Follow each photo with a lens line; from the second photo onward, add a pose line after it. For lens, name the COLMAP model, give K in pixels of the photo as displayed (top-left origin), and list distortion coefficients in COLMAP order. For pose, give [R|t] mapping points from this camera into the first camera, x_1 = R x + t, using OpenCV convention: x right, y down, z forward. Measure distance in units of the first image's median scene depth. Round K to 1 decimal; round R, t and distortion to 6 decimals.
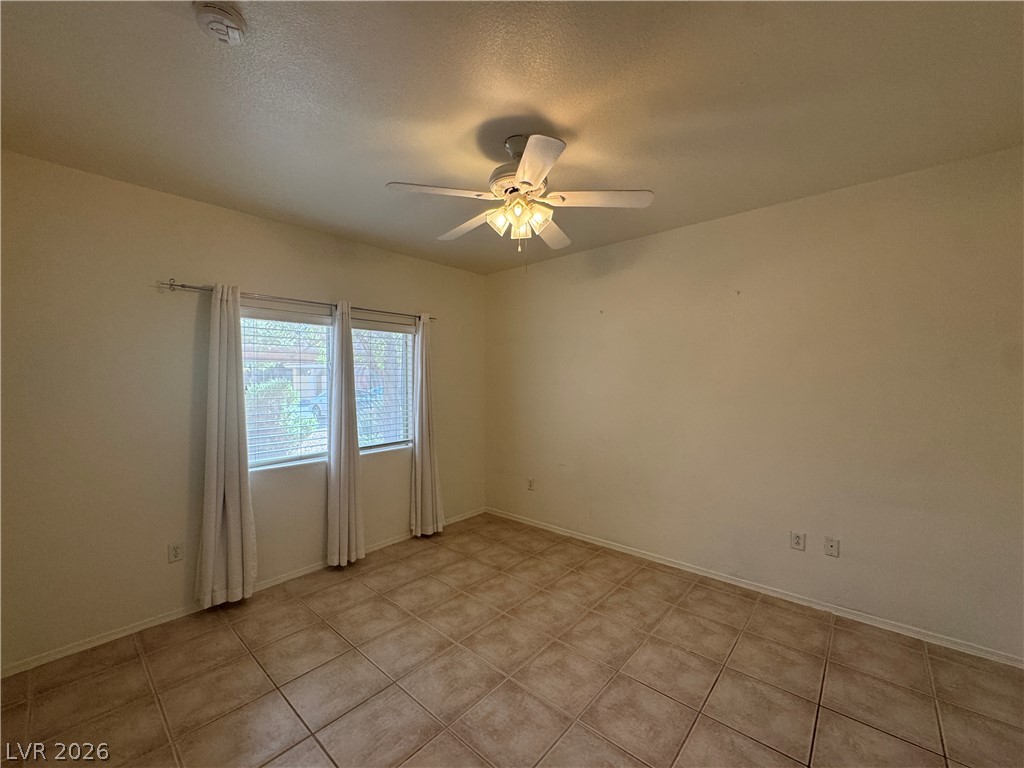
lens RADIAL K [[432.3, 0, 511.4], [0, 432.3, 385.1], [0, 0, 1]] dist [-0.002865, 0.000386]
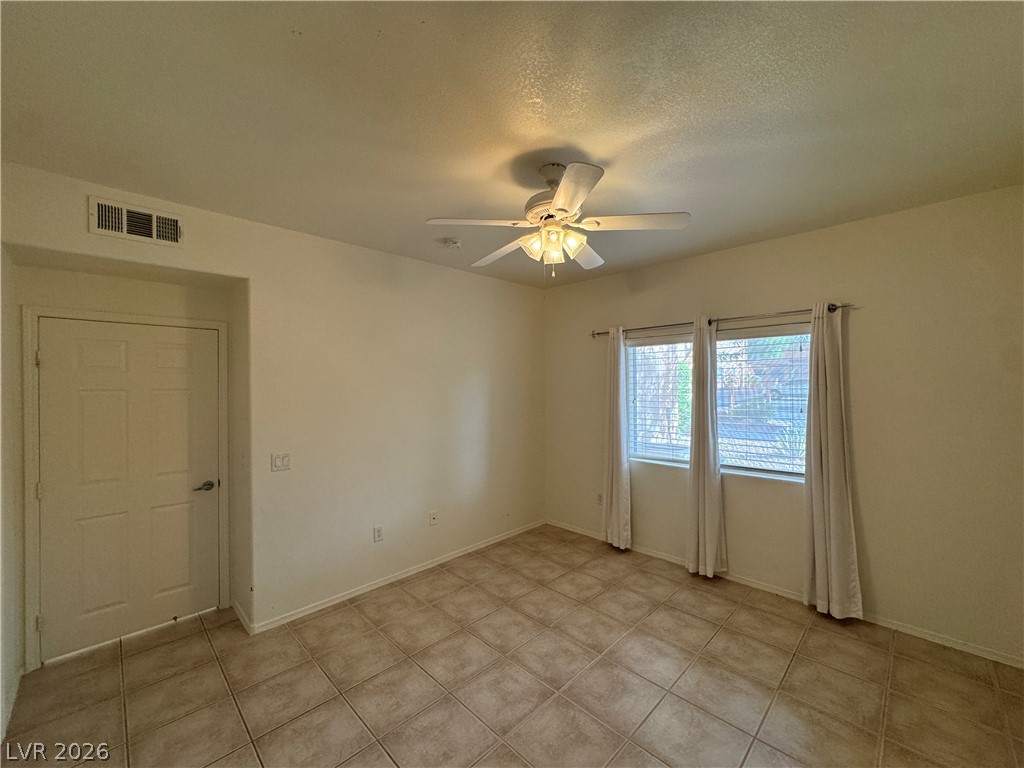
lens RADIAL K [[432.3, 0, 511.4], [0, 432.3, 385.1], [0, 0, 1]] dist [-0.002865, 0.000386]
pose [[-0.110566, 0.012236, -0.993793, 0.798084], [-0.005398, 0.999902, 0.012912, -0.052669], [0.993854, 0.006792, -0.110489, 0.782914]]
